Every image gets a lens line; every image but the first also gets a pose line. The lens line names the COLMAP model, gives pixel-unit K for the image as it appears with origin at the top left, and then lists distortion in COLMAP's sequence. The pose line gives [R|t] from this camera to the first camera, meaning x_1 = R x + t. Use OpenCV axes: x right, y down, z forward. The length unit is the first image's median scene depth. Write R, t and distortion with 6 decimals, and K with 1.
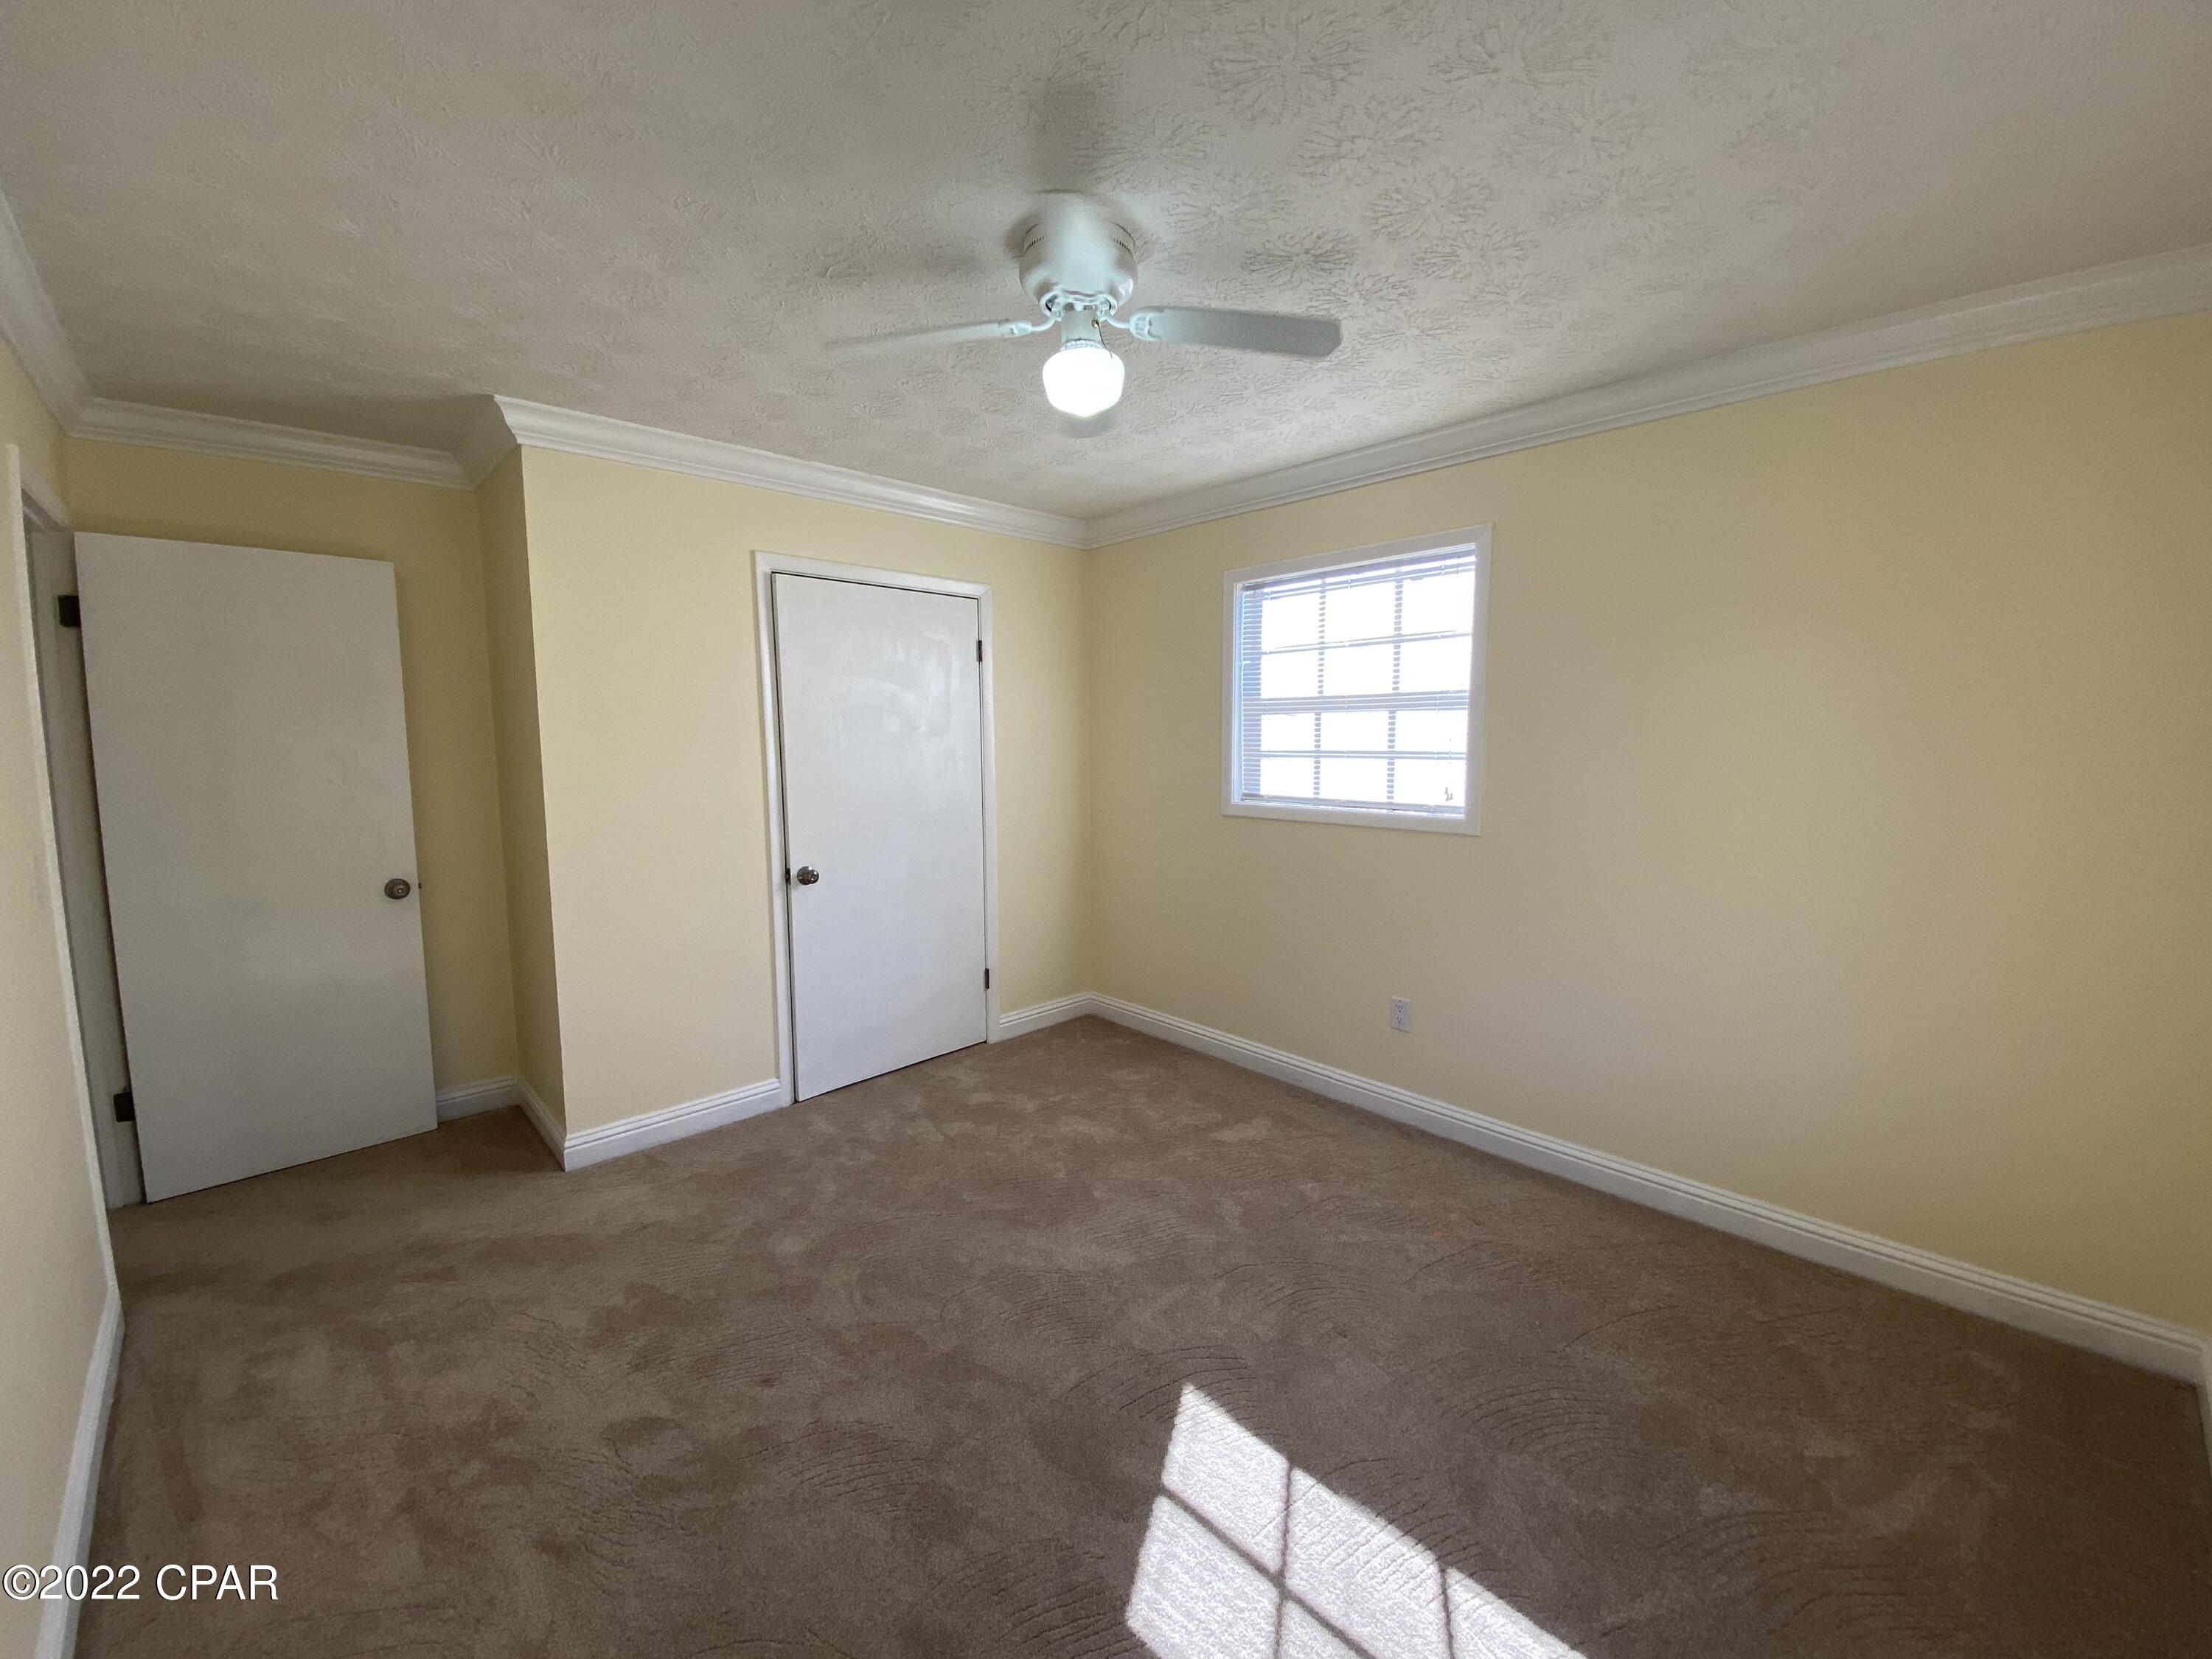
lens RADIAL K [[897.0, 0, 1094.7], [0, 897.0, 823.3], [0, 0, 1]] dist [0.024958, -0.021254]
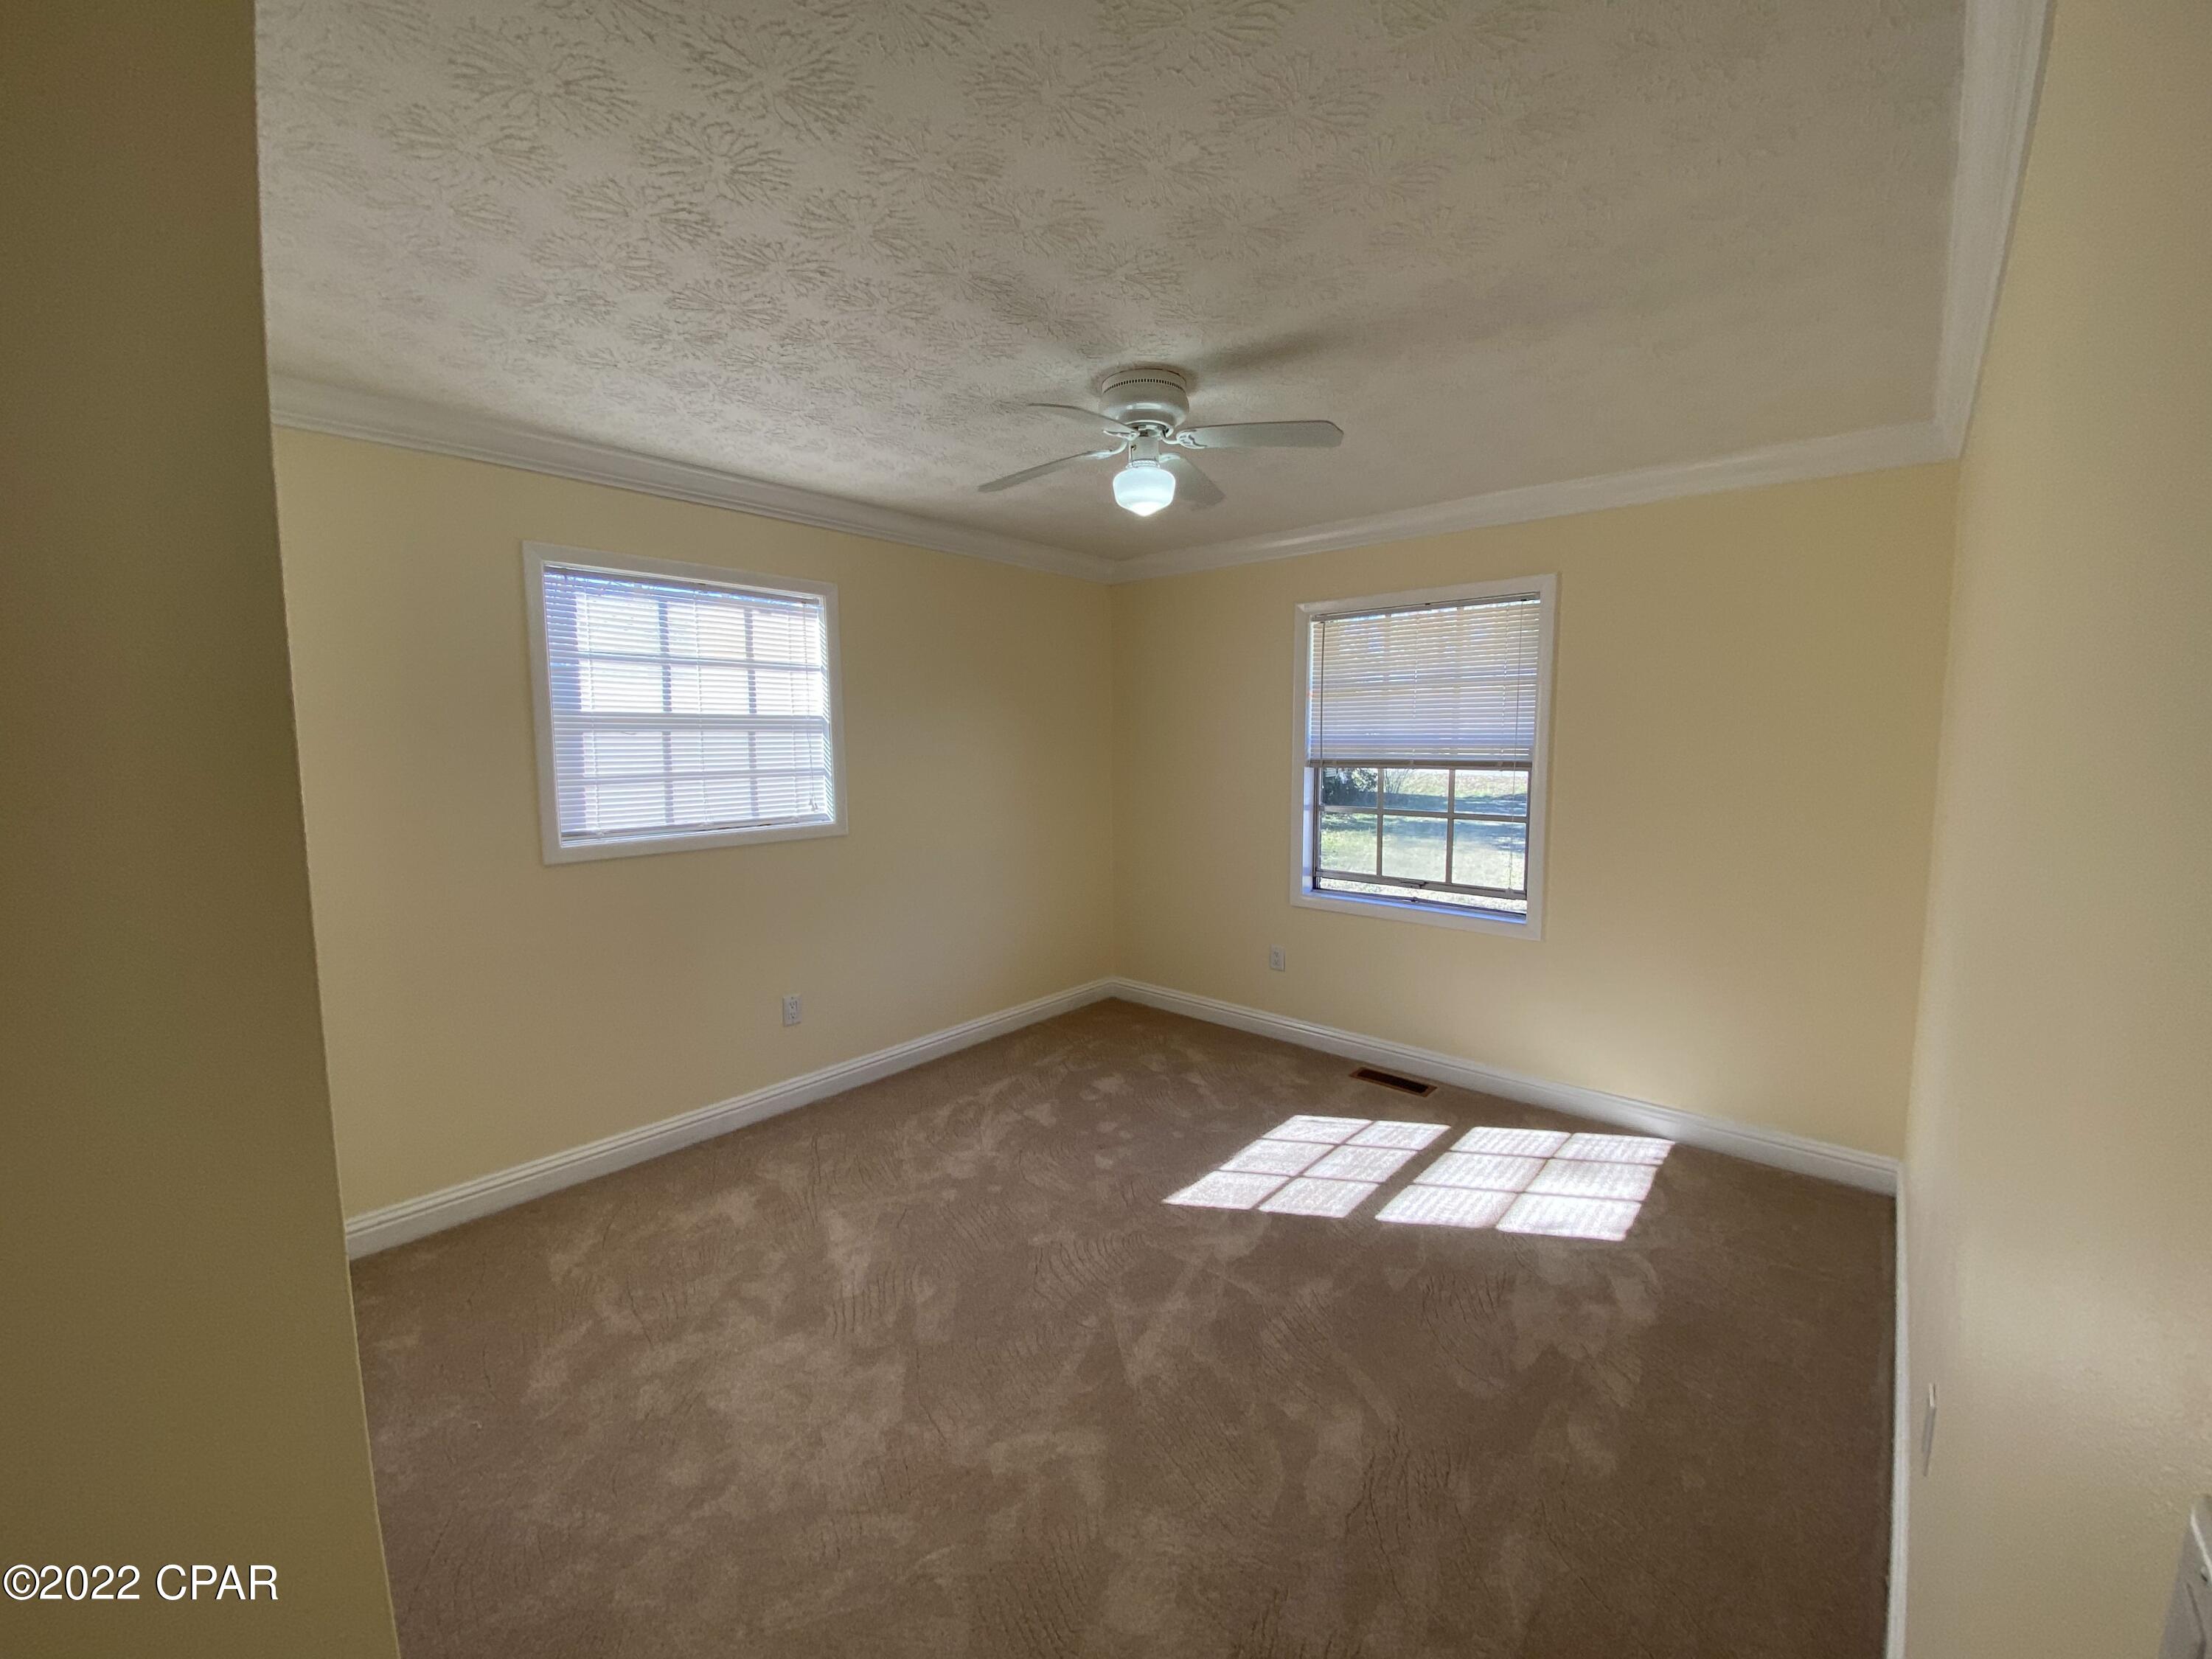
lens RADIAL K [[897.0, 0, 1094.7], [0, 897.0, 823.3], [0, 0, 1]] dist [0.024958, -0.021254]
pose [[-0.120706, -0.081213, 0.989361, -0.774469], [0.113475, 0.988986, 0.095027, -0.074702], [-0.986181, 0.123738, -0.110161, 0.739514]]
